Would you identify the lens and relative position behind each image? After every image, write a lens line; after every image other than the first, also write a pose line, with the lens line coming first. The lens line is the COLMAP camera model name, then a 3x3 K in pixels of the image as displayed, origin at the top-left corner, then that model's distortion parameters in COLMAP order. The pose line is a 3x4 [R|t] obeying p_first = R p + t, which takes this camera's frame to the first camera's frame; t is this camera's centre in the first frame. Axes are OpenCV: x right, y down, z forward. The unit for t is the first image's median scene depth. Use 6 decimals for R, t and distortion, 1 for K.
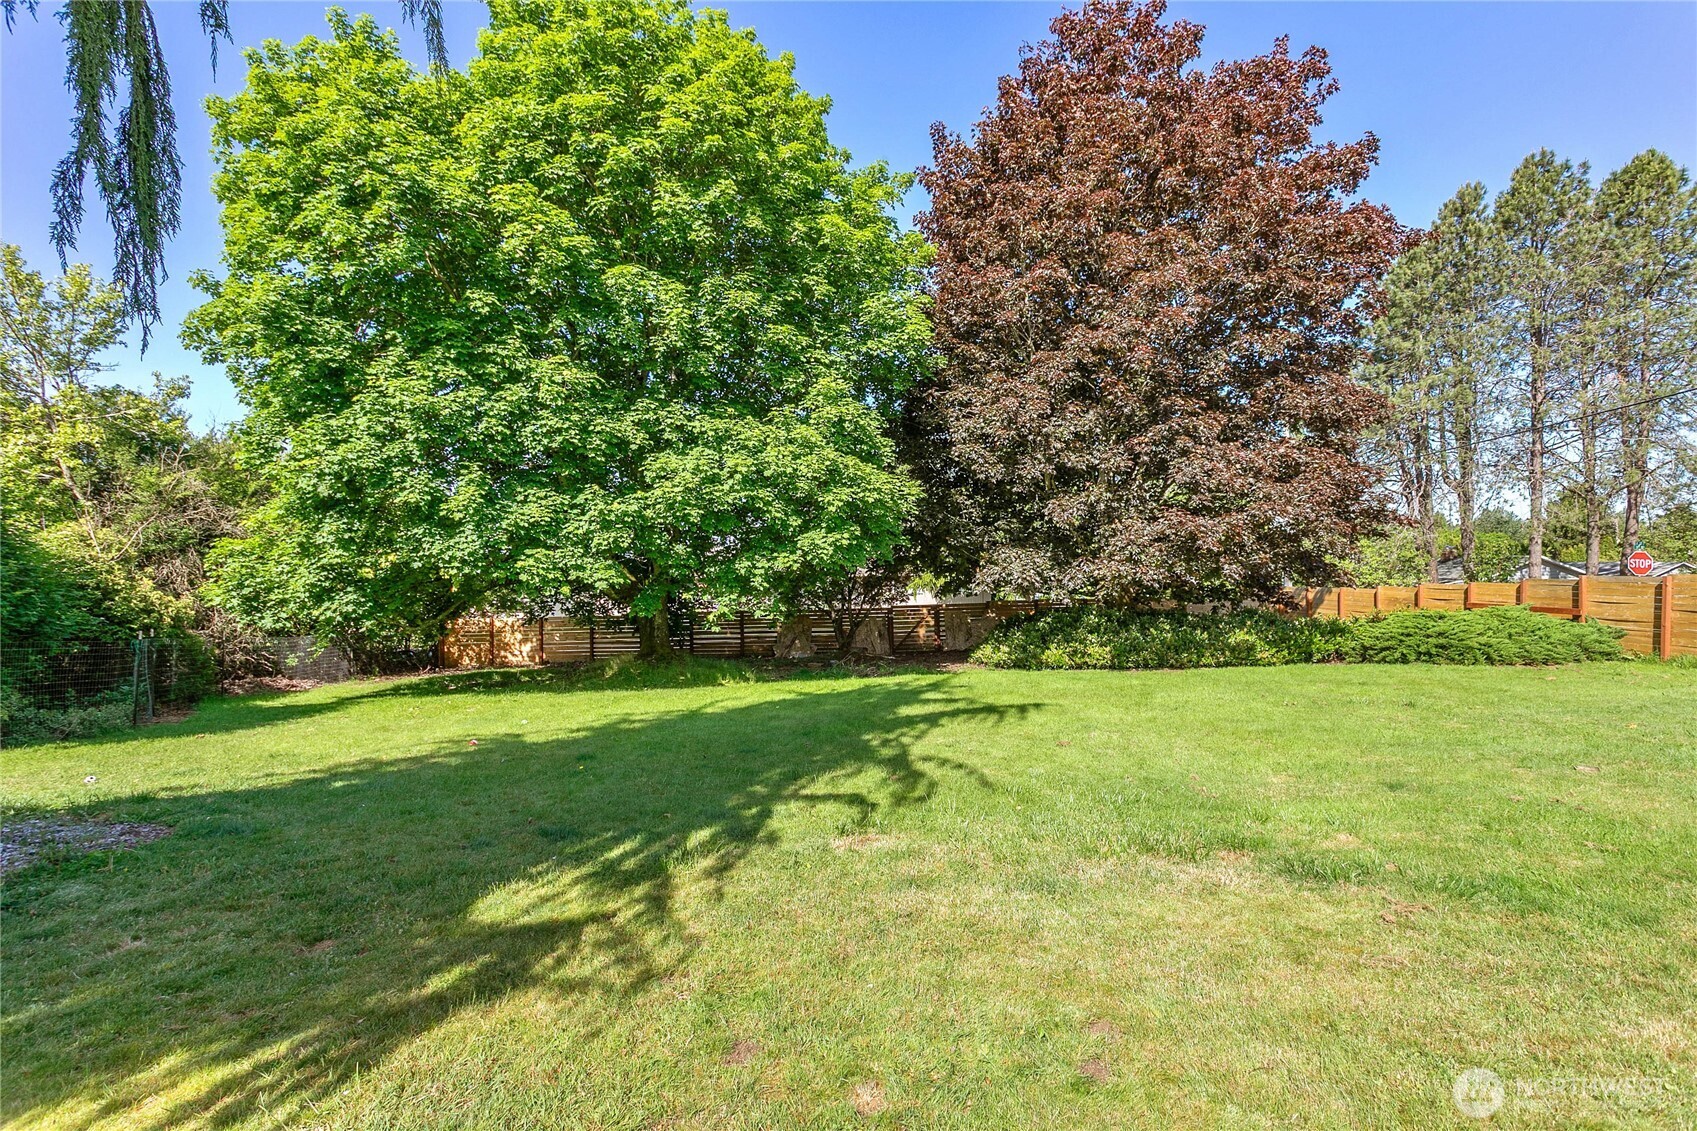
lens RADIAL K [[802.9, 0, 849.4], [0, 802.9, 571.8], [0, 0, 1]] dist [-0.002173, 0.000556]
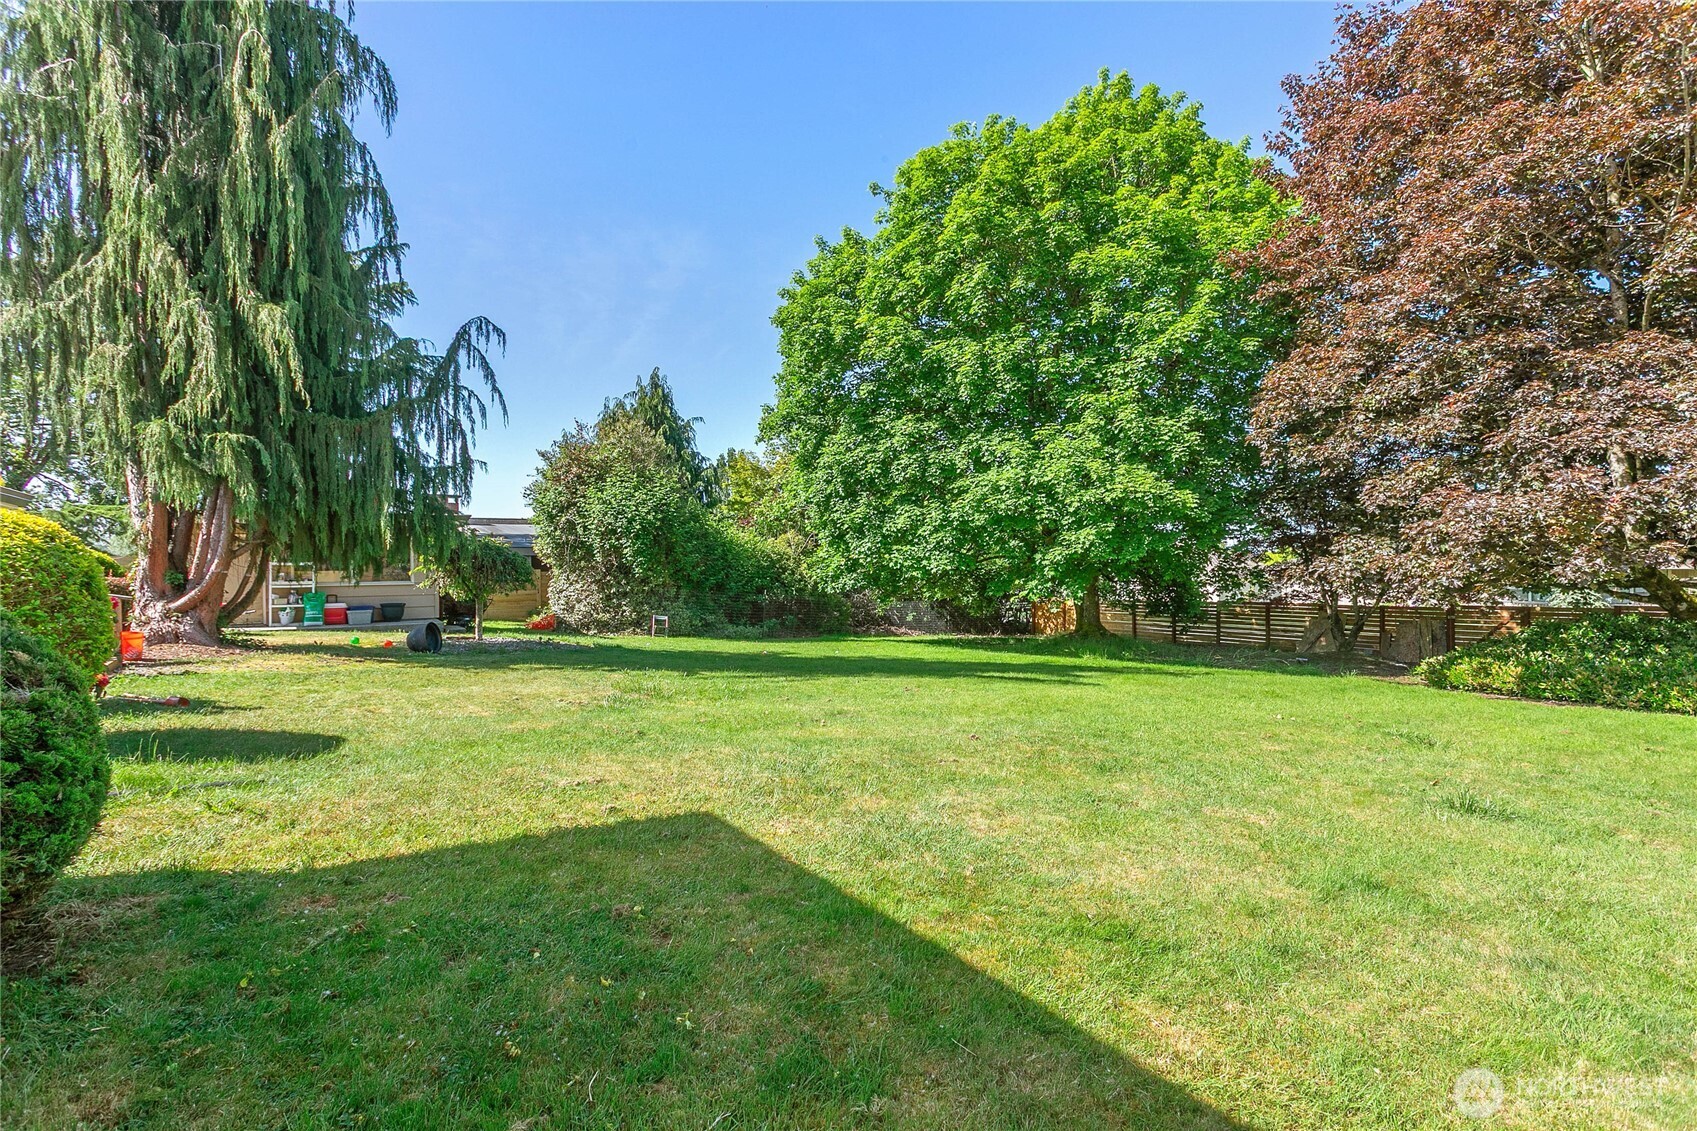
lens RADIAL K [[802.9, 0, 849.4], [0, 802.9, 571.8], [0, 0, 1]] dist [-0.002173, 0.000556]
pose [[0.553764, 0.017686, -0.832486, 0.612941], [-0.002438, 0.999805, 0.019619, -0.008468], [0.832670, -0.008835, 0.553699, 0.072999]]
